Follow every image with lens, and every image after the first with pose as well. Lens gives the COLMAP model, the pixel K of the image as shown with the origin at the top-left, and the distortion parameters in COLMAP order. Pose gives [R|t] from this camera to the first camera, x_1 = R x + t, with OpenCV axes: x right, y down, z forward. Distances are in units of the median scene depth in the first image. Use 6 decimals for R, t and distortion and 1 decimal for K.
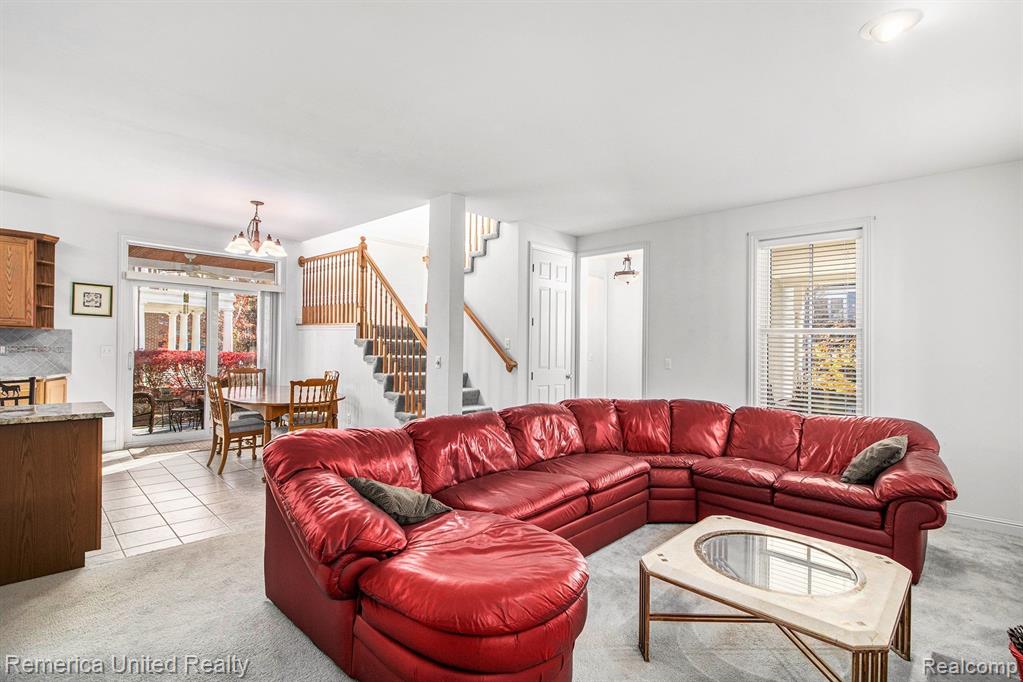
lens RADIAL K [[483.1, 0, 509.0], [0, 483.1, 347.2], [0, 0, 1]] dist [-0.003345, -0.000631]
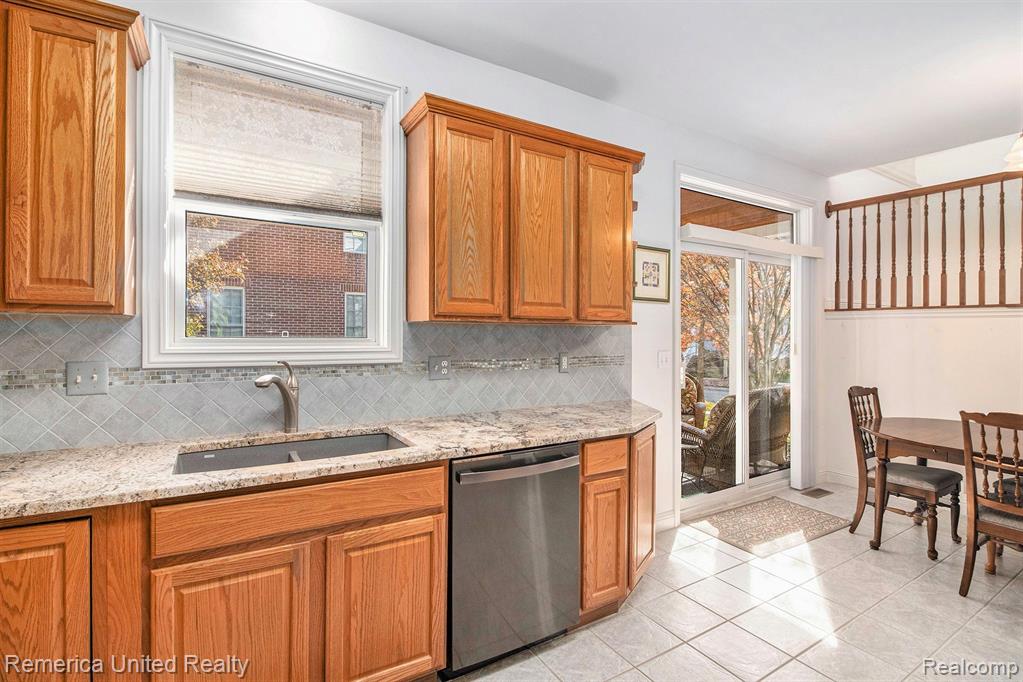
lens RADIAL K [[483.1, 0, 514.0], [0, 483.1, 338.9], [0, 0, 1]] dist [-0.003345, -0.000631]
pose [[0.970740, -0.013807, -0.239734, -0.693928], [0.014663, 0.999891, 0.001788, -0.017792], [0.239683, -0.005251, 0.970837, 0.303124]]
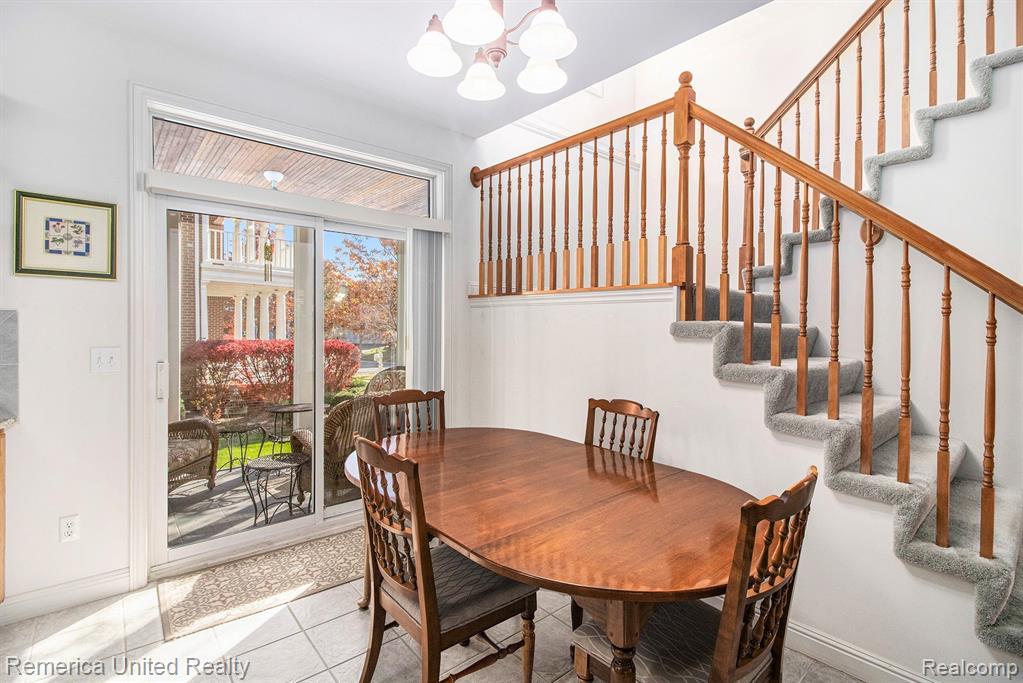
lens RADIAL K [[483.1, 0, 511.1], [0, 483.1, 331.0], [0, 0, 1]] dist [-0.003345, -0.000631]
pose [[0.995624, -0.012894, -0.092554, -0.351482], [0.013256, 0.999907, 0.003301, -0.010859], [0.092503, -0.004514, 0.995702, 0.488037]]
